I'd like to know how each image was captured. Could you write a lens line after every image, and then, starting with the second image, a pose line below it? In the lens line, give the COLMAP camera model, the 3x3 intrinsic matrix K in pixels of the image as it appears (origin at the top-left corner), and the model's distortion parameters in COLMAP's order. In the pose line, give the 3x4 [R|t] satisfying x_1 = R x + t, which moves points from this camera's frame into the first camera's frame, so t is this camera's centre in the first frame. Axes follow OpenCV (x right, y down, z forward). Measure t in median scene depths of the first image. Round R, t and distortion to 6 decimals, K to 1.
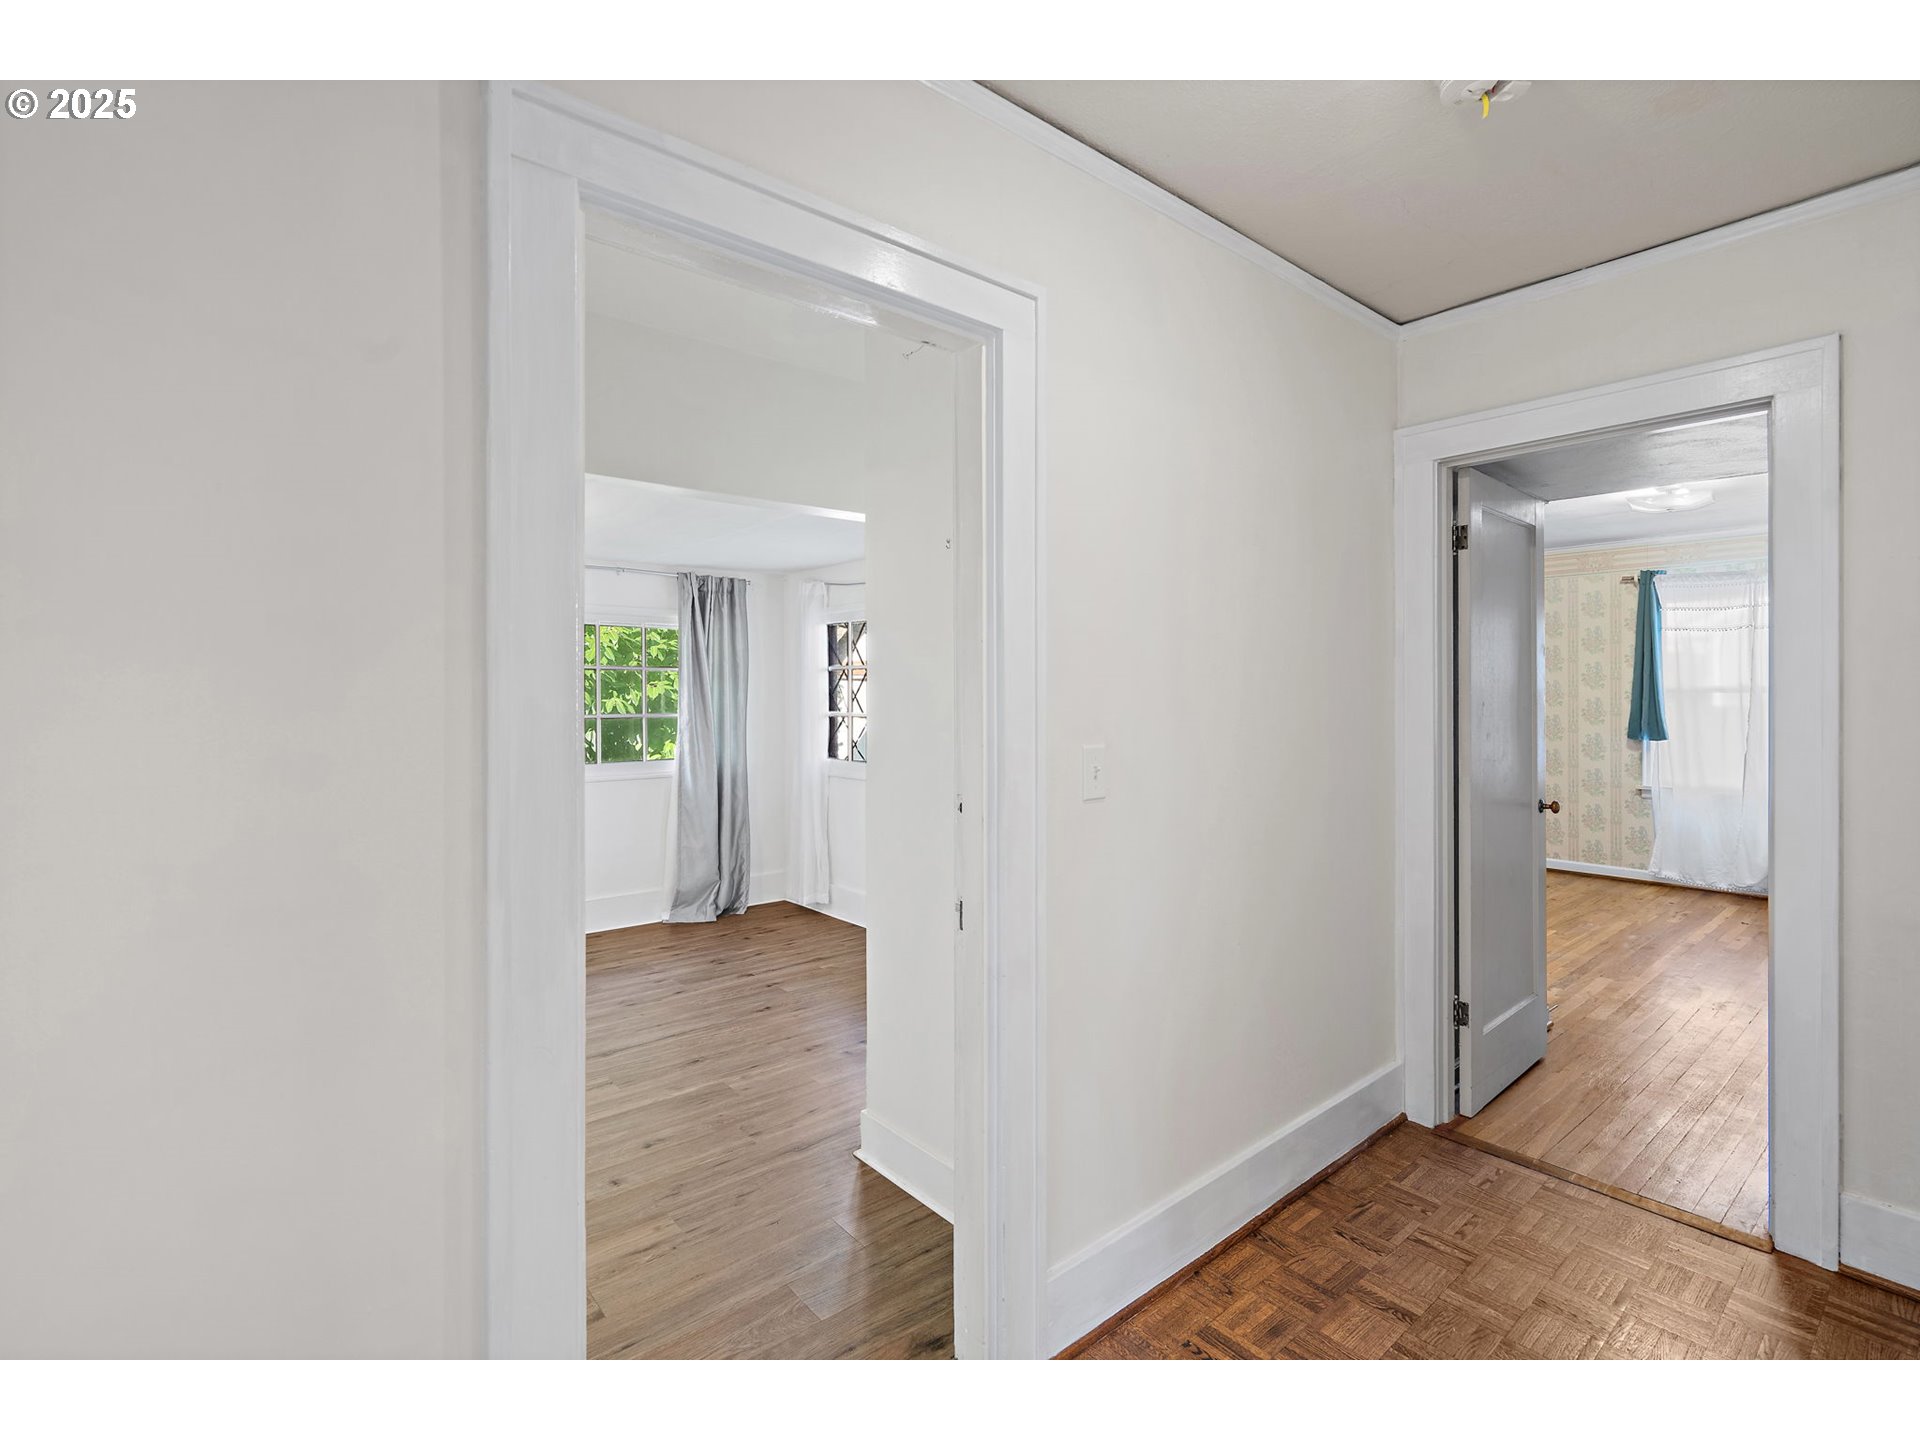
lens RADIAL K [[875.6, 0, 961.9], [0, 875.6, 700.0], [0, 0, 1]] dist [-0.007517, -0.000702]
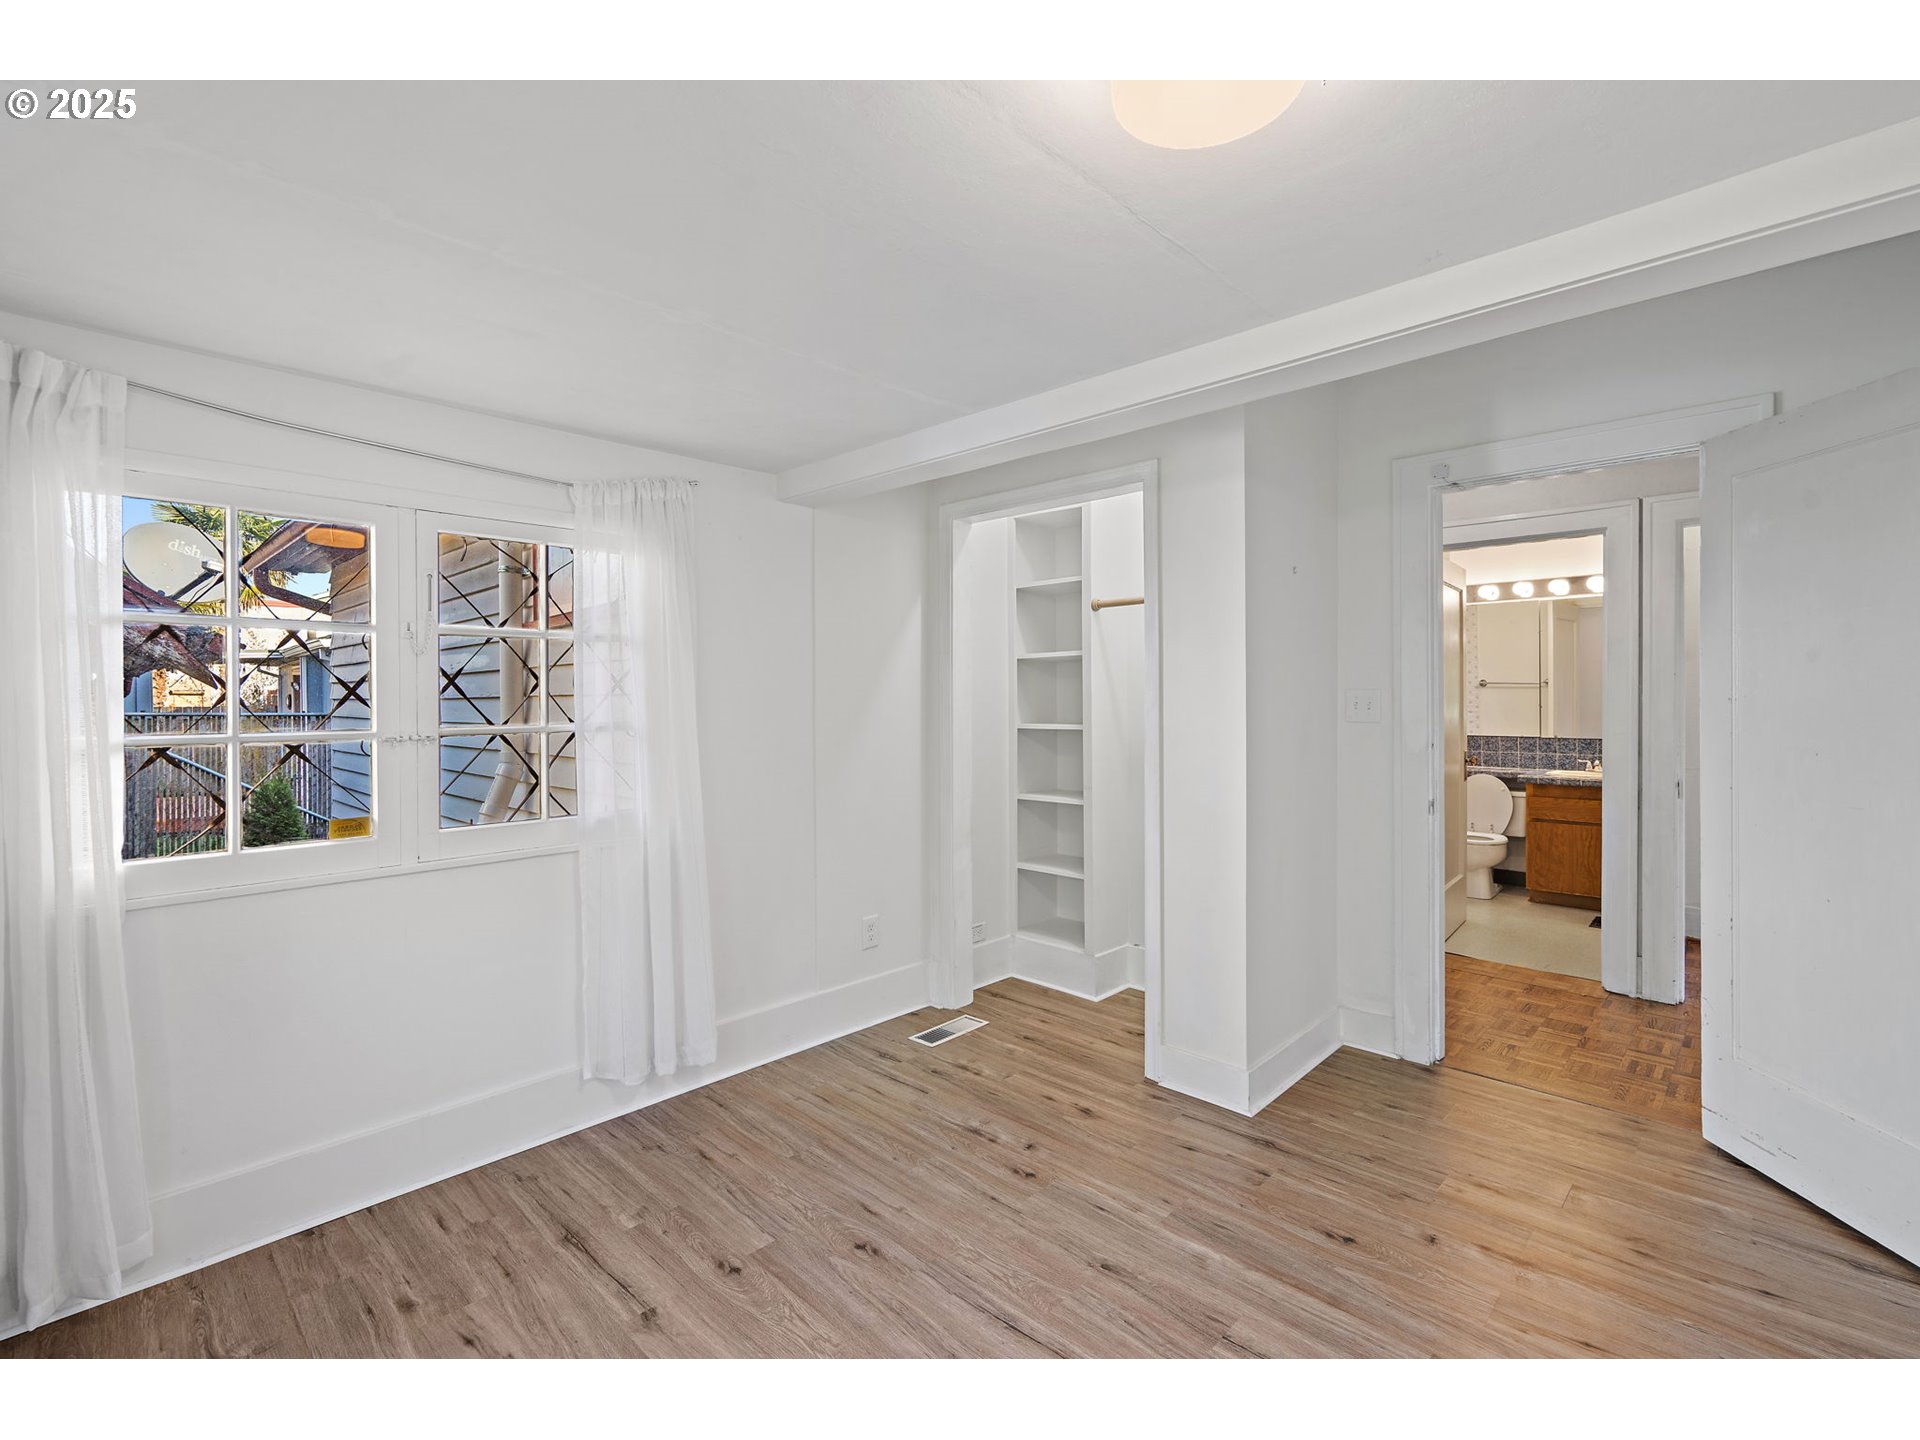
lens RADIAL K [[875.6, 0, 957.3], [0, 875.6, 715.5], [0, 0, 1]] dist [-0.007517, -0.000702]
pose [[-0.102118, -0.011117, 0.994710, -0.773654], [0.016150, 0.999787, 0.012832, 0.015583], [-0.994641, 0.017375, -0.101917, 1.000805]]
